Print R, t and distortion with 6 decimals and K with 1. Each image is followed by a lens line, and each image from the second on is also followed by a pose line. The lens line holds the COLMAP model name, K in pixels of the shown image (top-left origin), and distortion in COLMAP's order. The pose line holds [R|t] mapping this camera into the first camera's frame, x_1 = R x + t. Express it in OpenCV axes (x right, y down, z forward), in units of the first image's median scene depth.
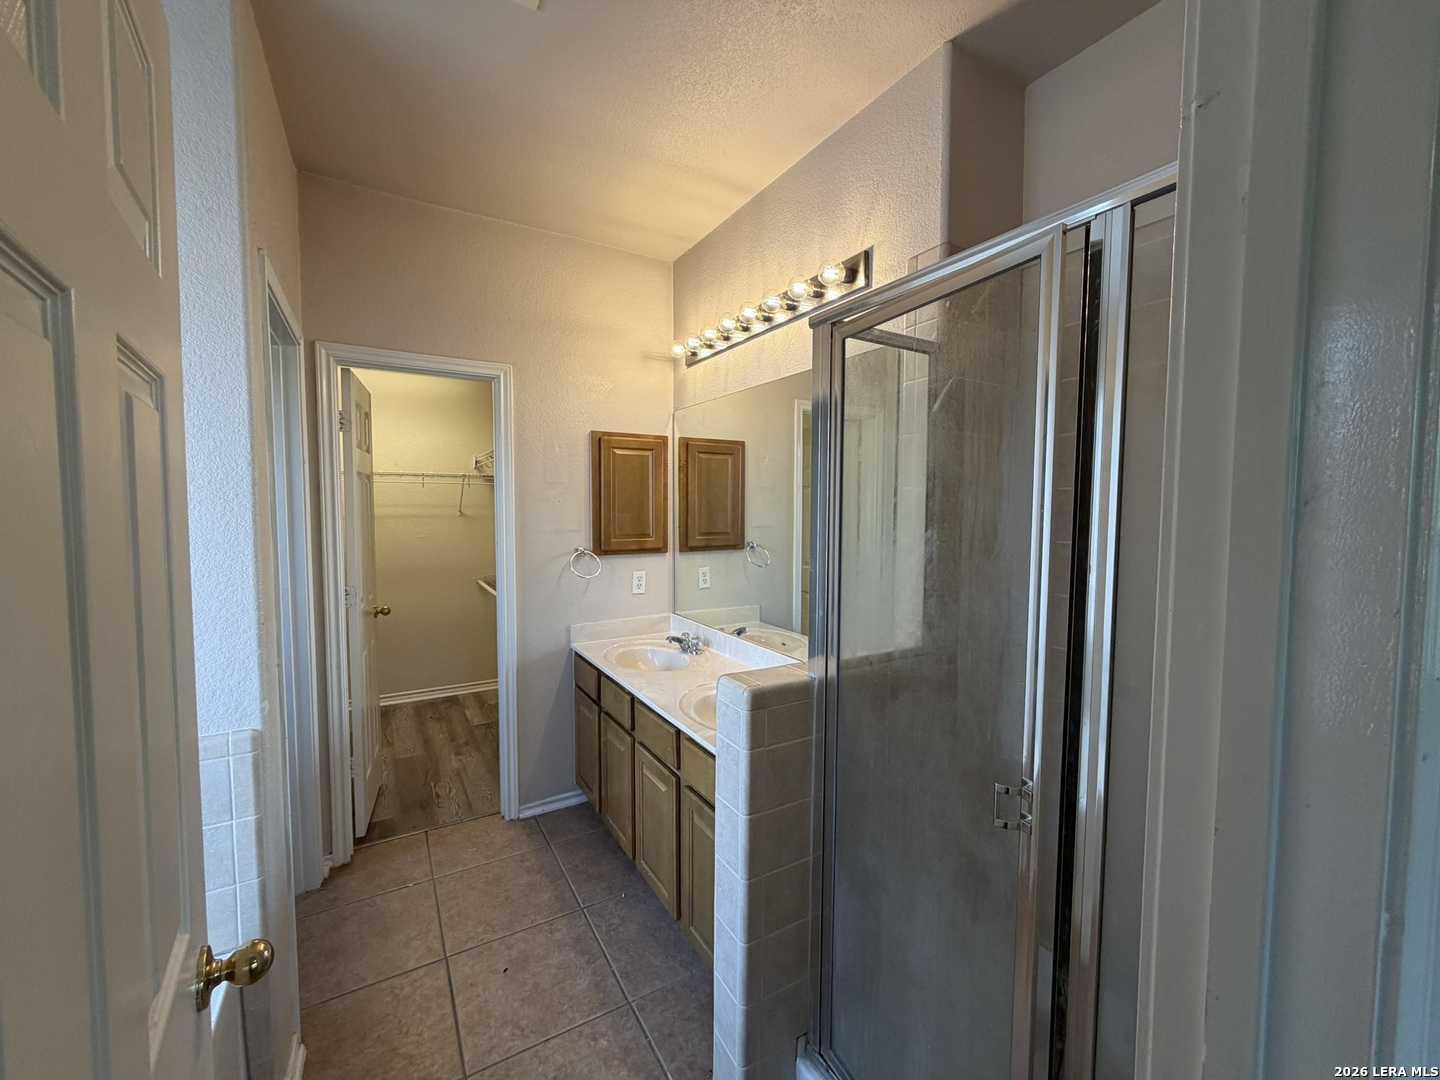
lens RADIAL K [[573.0, 0, 719.5], [0, 573.0, 538.3], [0, 0, 1]] dist [-0.000933, 0.000139]
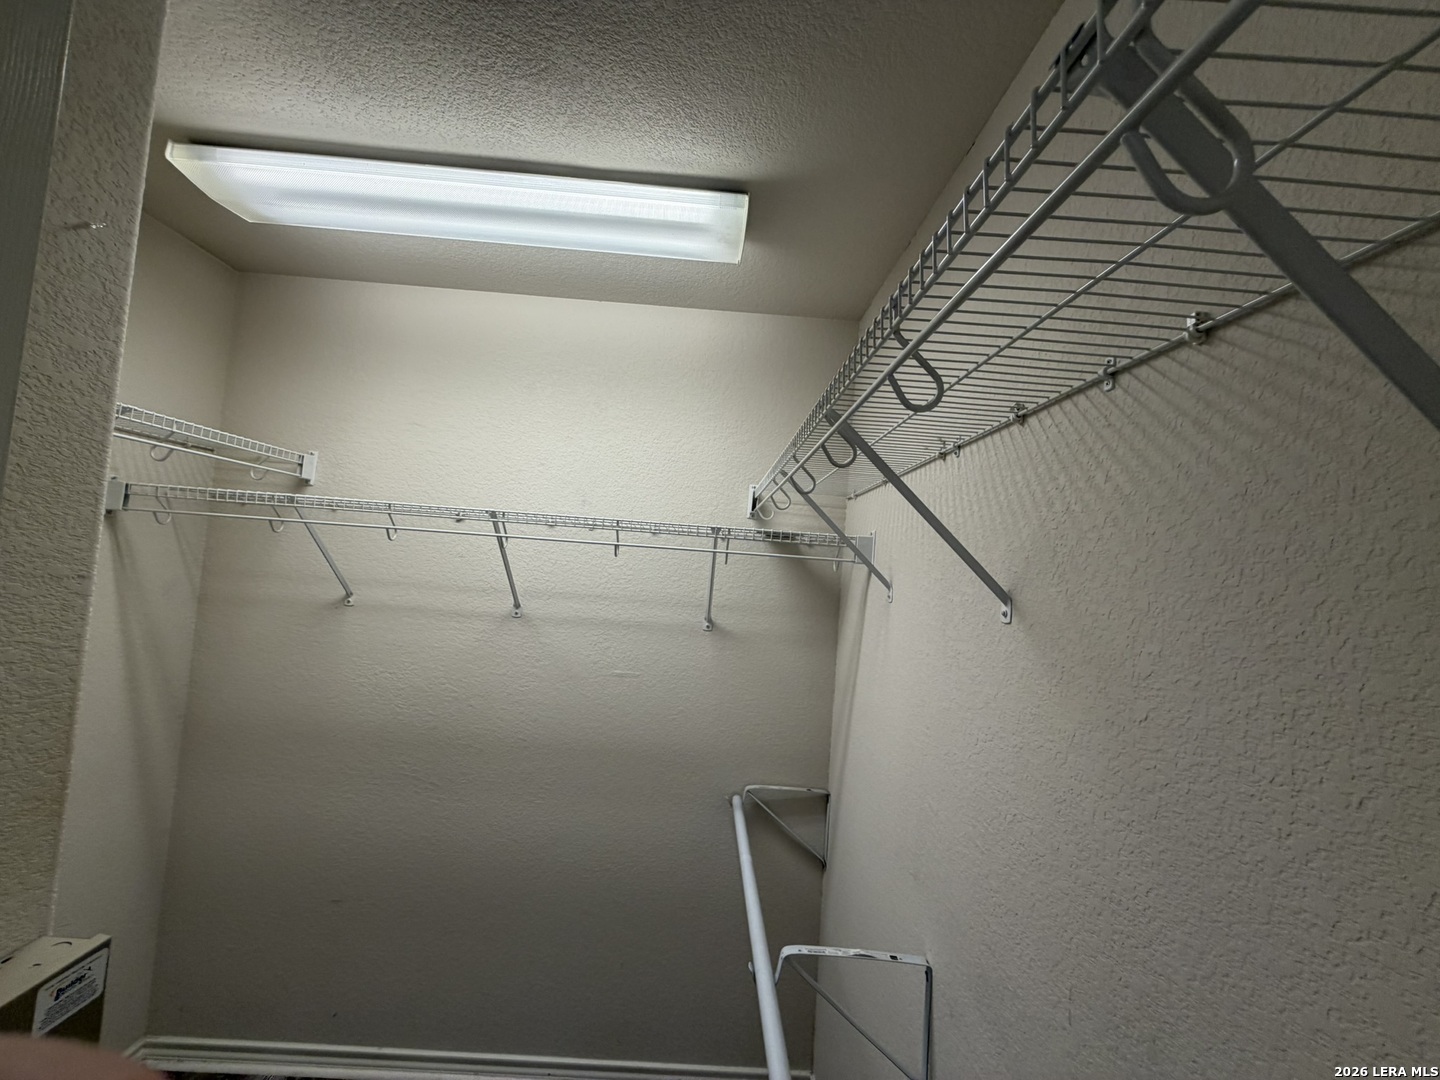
lens RADIAL K [[573.0, 0, 717.3], [0, 573.0, 536.8], [0, 0, 1]] dist [-0.000933, 0.000139]
pose [[0.870559, 0.020479, -0.491638, -0.376861], [-0.086856, 0.989841, -0.112567, -0.090798], [0.484338, 0.140698, 0.863493, 0.977338]]
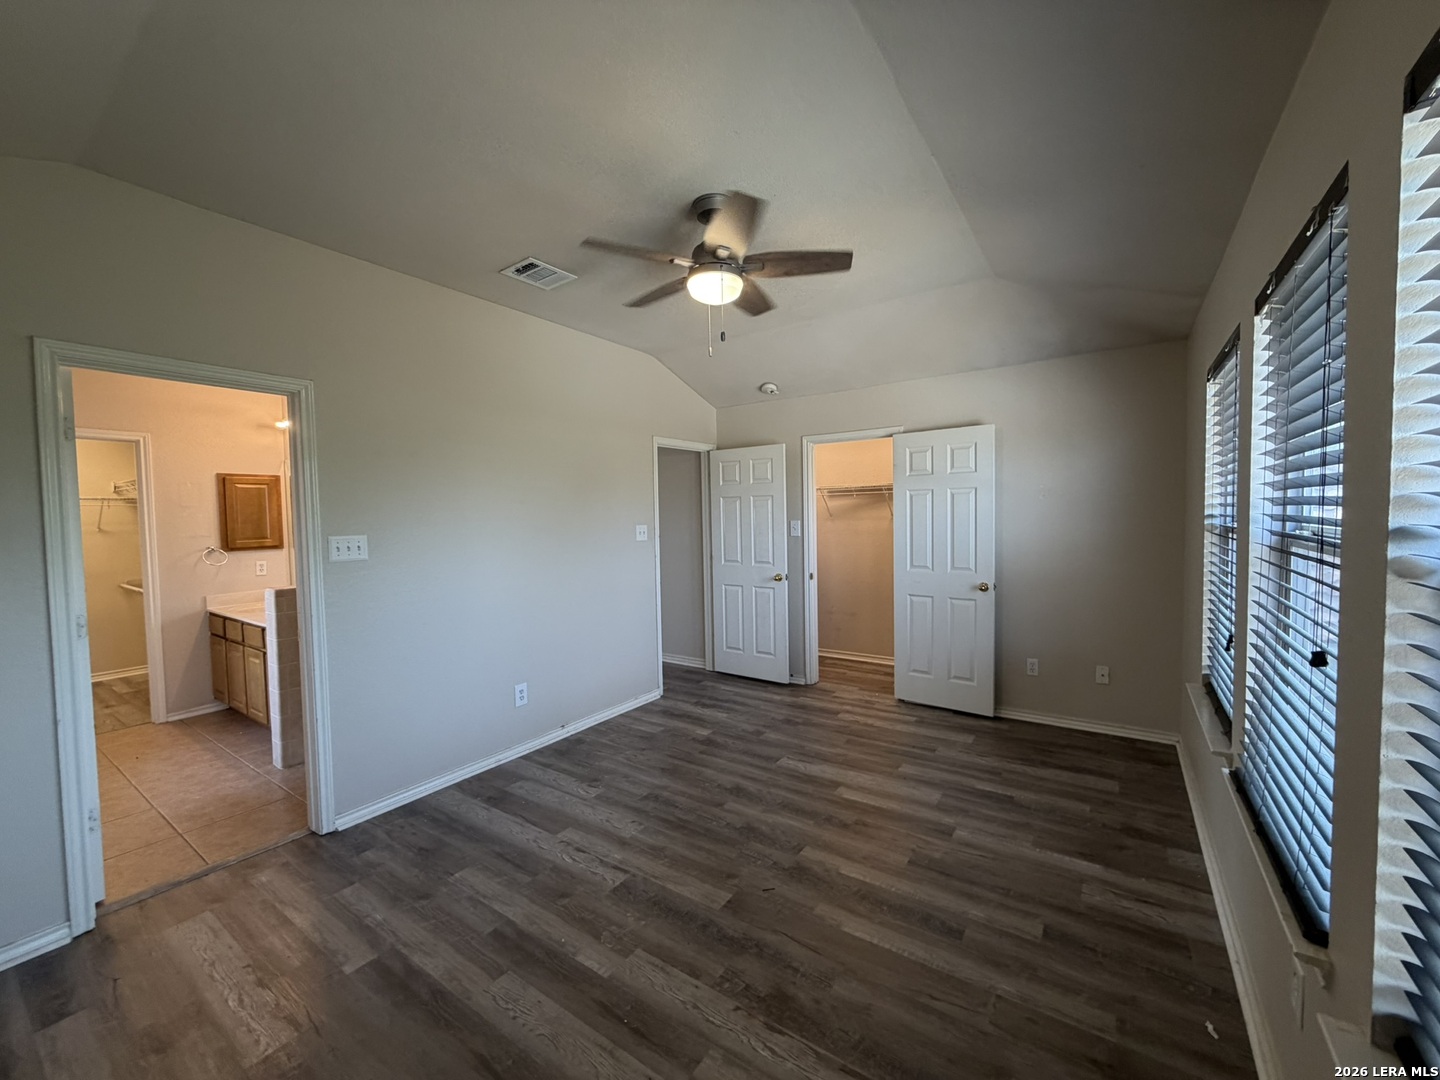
lens RADIAL K [[573.0, 0, 716.9], [0, 573.0, 539.9], [0, 0, 1]] dist [-0.000933, 0.000139]
pose [[0.912159, -0.037966, 0.408075, 0.365387], [0.045676, 0.998914, -0.009162, 0.071781], [-0.407284, 0.026996, 0.912903, -0.957655]]
